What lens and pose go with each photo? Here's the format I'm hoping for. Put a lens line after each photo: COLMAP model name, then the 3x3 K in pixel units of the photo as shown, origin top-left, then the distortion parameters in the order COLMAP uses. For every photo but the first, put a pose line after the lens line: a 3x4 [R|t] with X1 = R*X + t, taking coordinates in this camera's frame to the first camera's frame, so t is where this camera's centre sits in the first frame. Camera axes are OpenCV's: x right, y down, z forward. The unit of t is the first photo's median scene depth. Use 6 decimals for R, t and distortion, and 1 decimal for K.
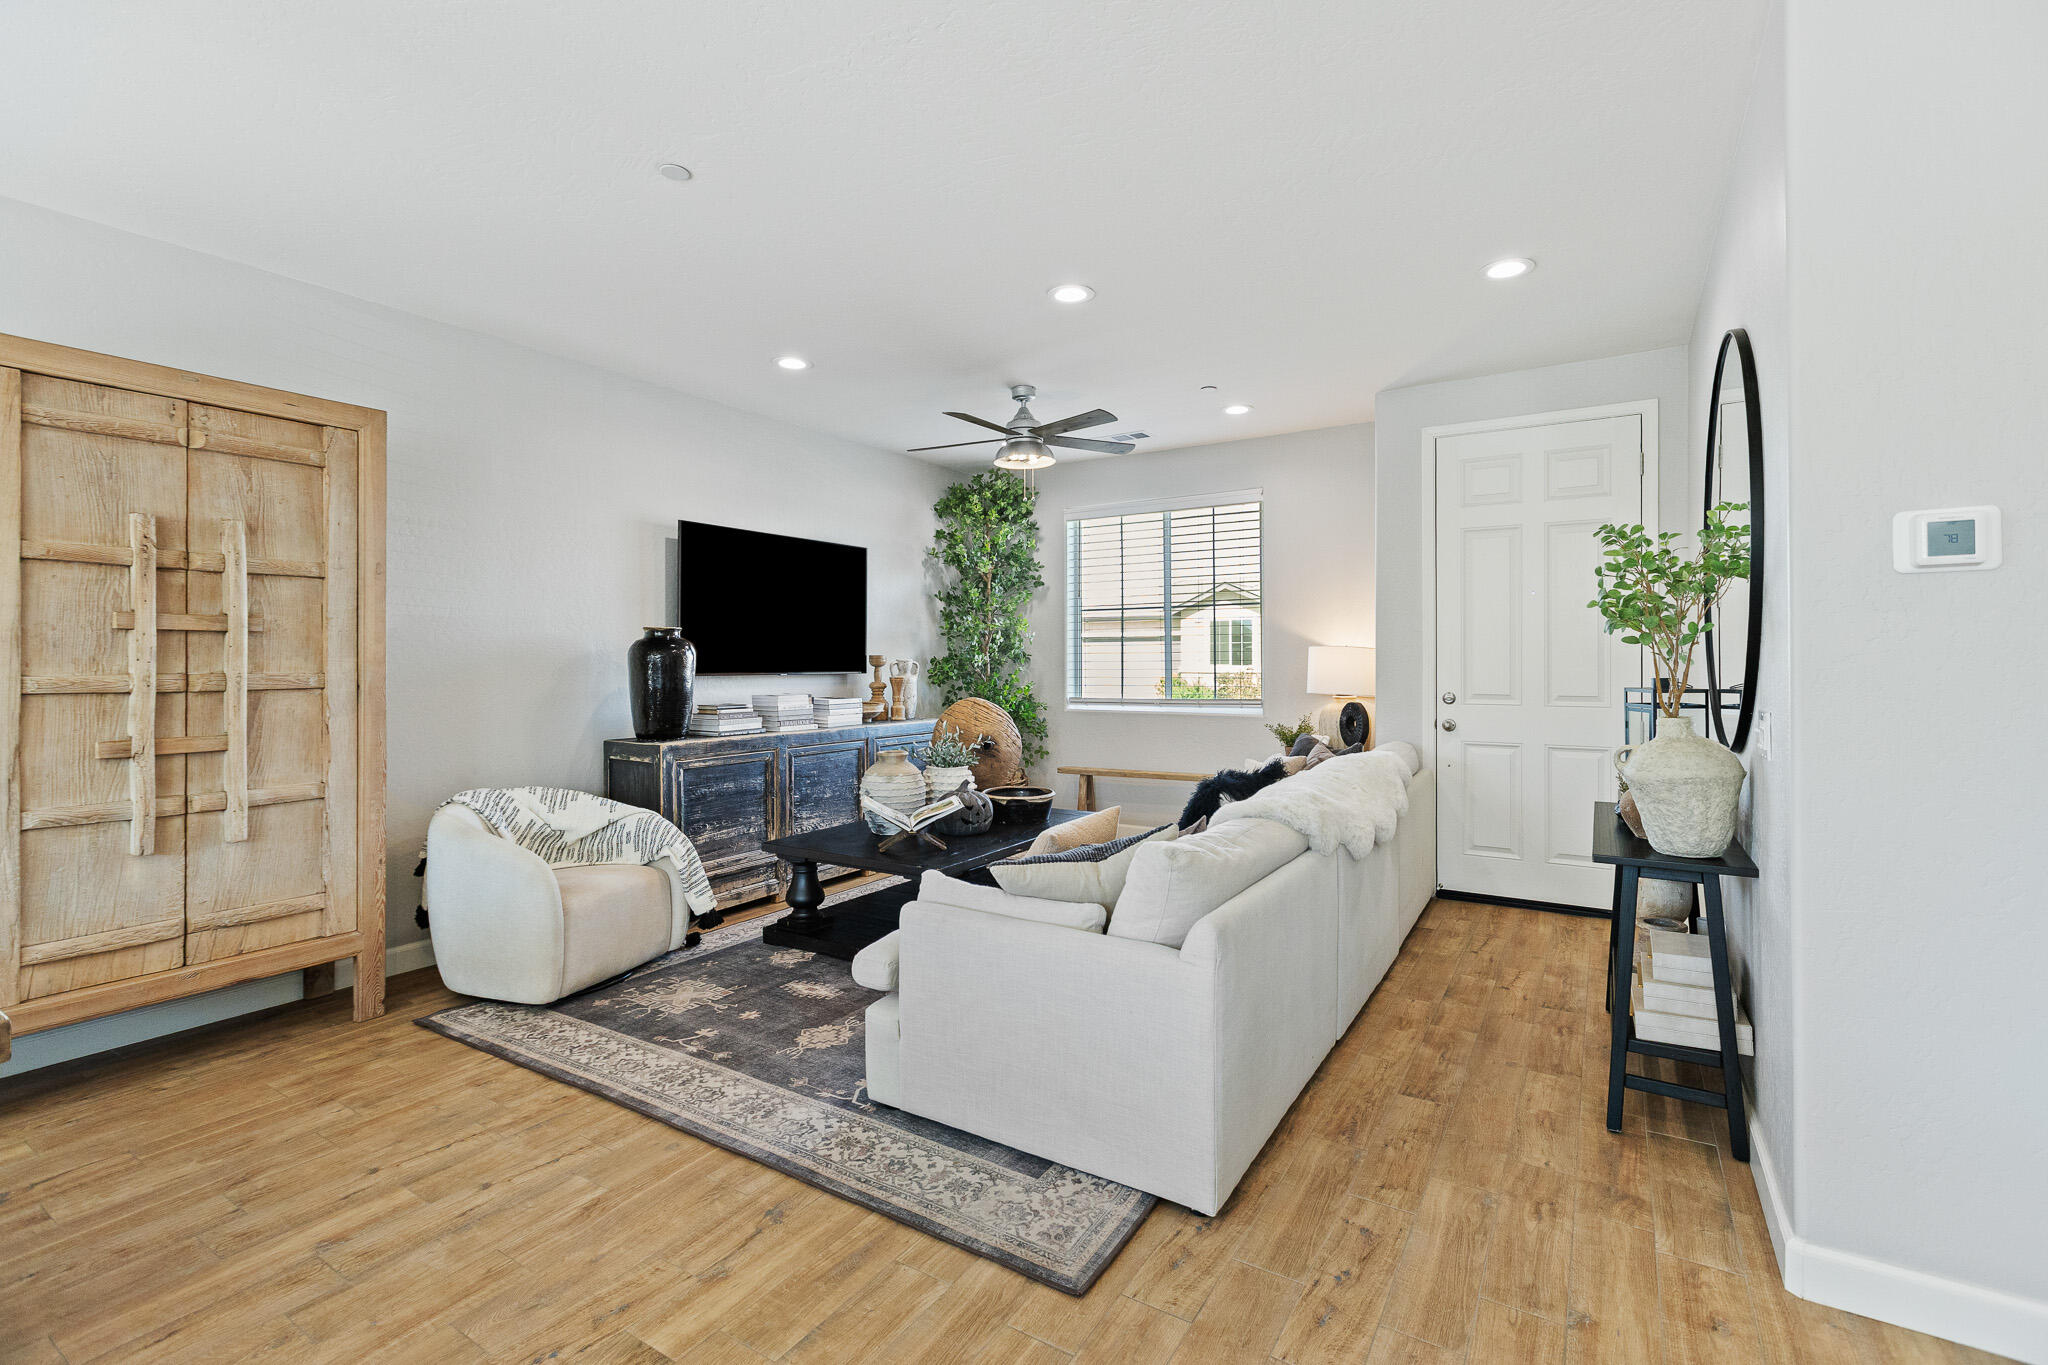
lens RADIAL K [[911.8, 0, 1023.7], [0, 911.8, 652.6], [0, 0, 1]] dist [-0.003377, -0.000007]
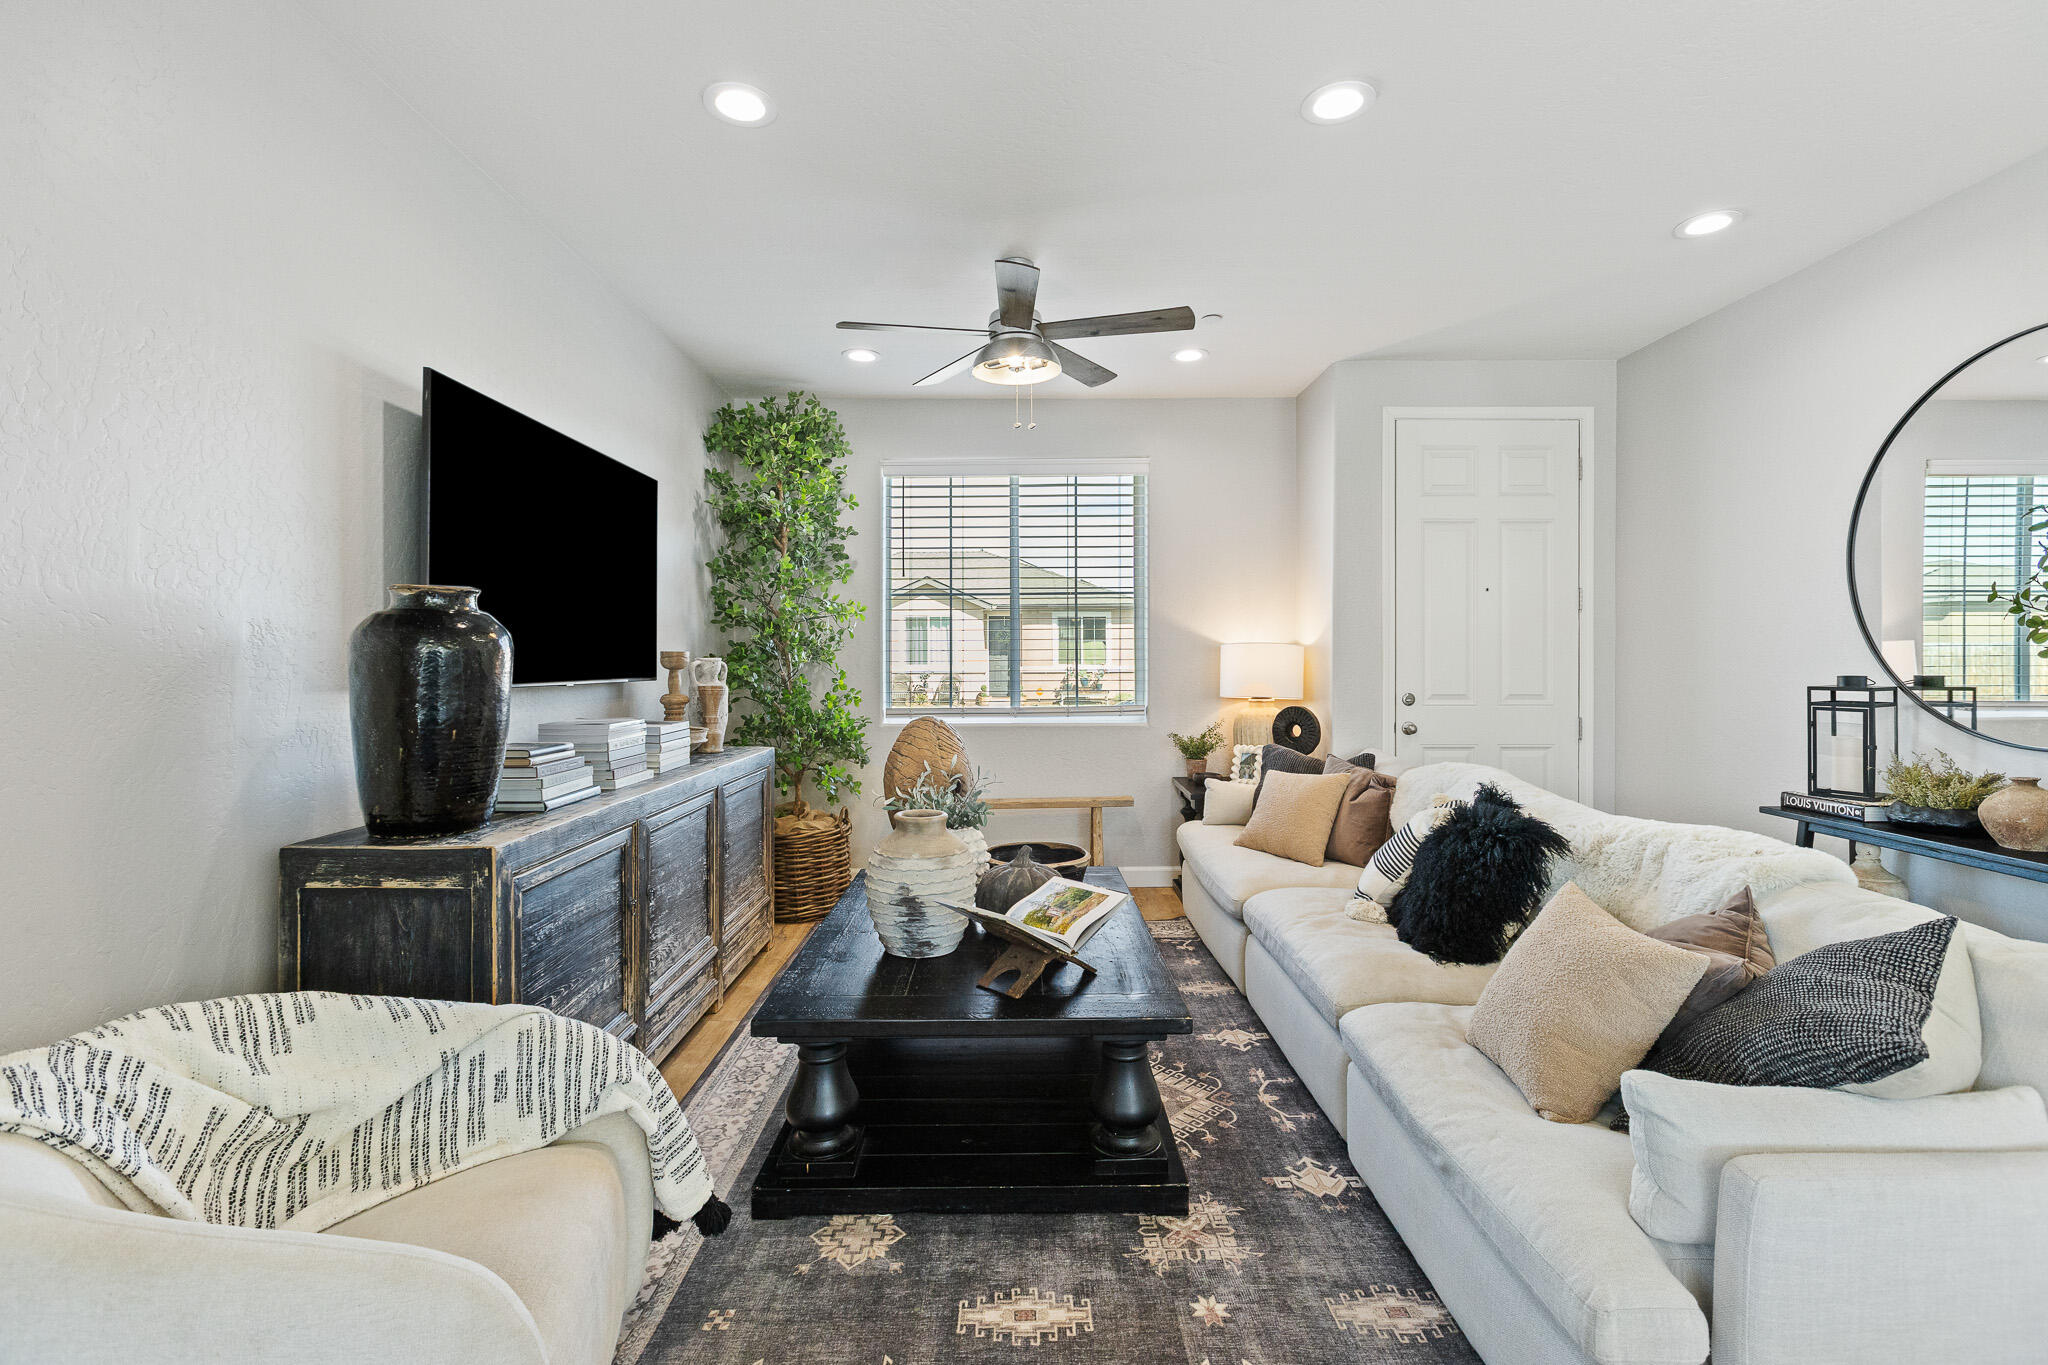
lens RADIAL K [[911.8, 0, 1023.7], [0, 911.8, 652.6], [0, 0, 1]] dist [-0.003377, -0.000007]
pose [[0.844918, 0.003727, 0.534883, -0.388440], [-0.003479, 0.999993, -0.001471, 0.005065], [-0.534885, -0.000618, 0.844925, 0.447540]]
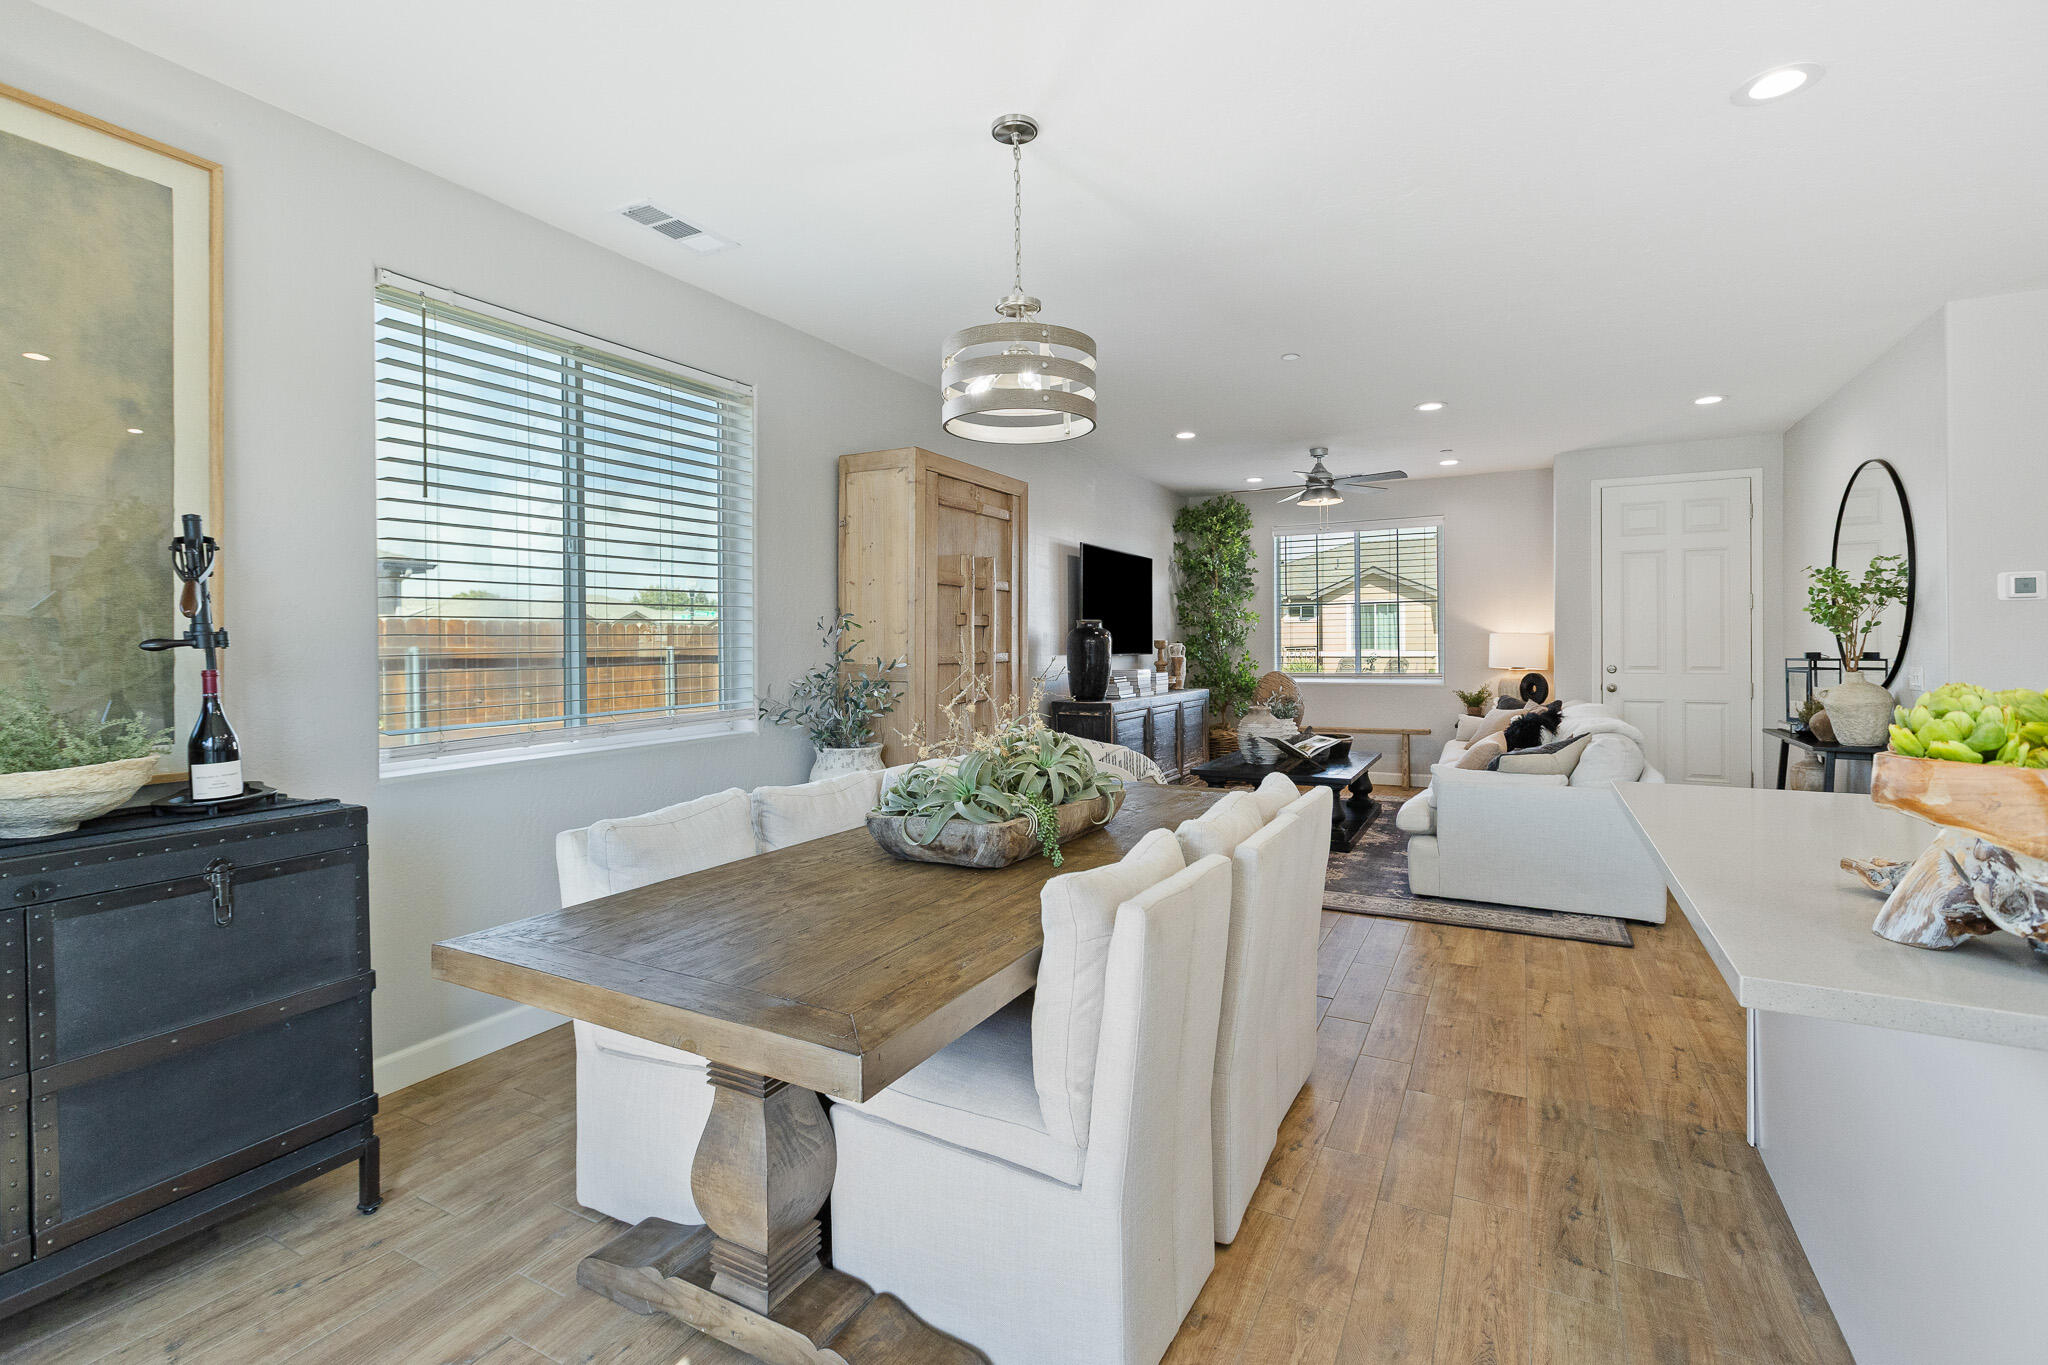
lens RADIAL K [[912.7, 0, 1024.9], [0, 912.7, 637.9], [0, 0, 1]] dist [-0.000598, 0.000334]
pose [[0.997746, -0.001889, 0.067070, -0.587640], [0.001938, 0.999998, -0.000658, -0.000061], [-0.067069, 0.000787, 0.997748, -0.397731]]
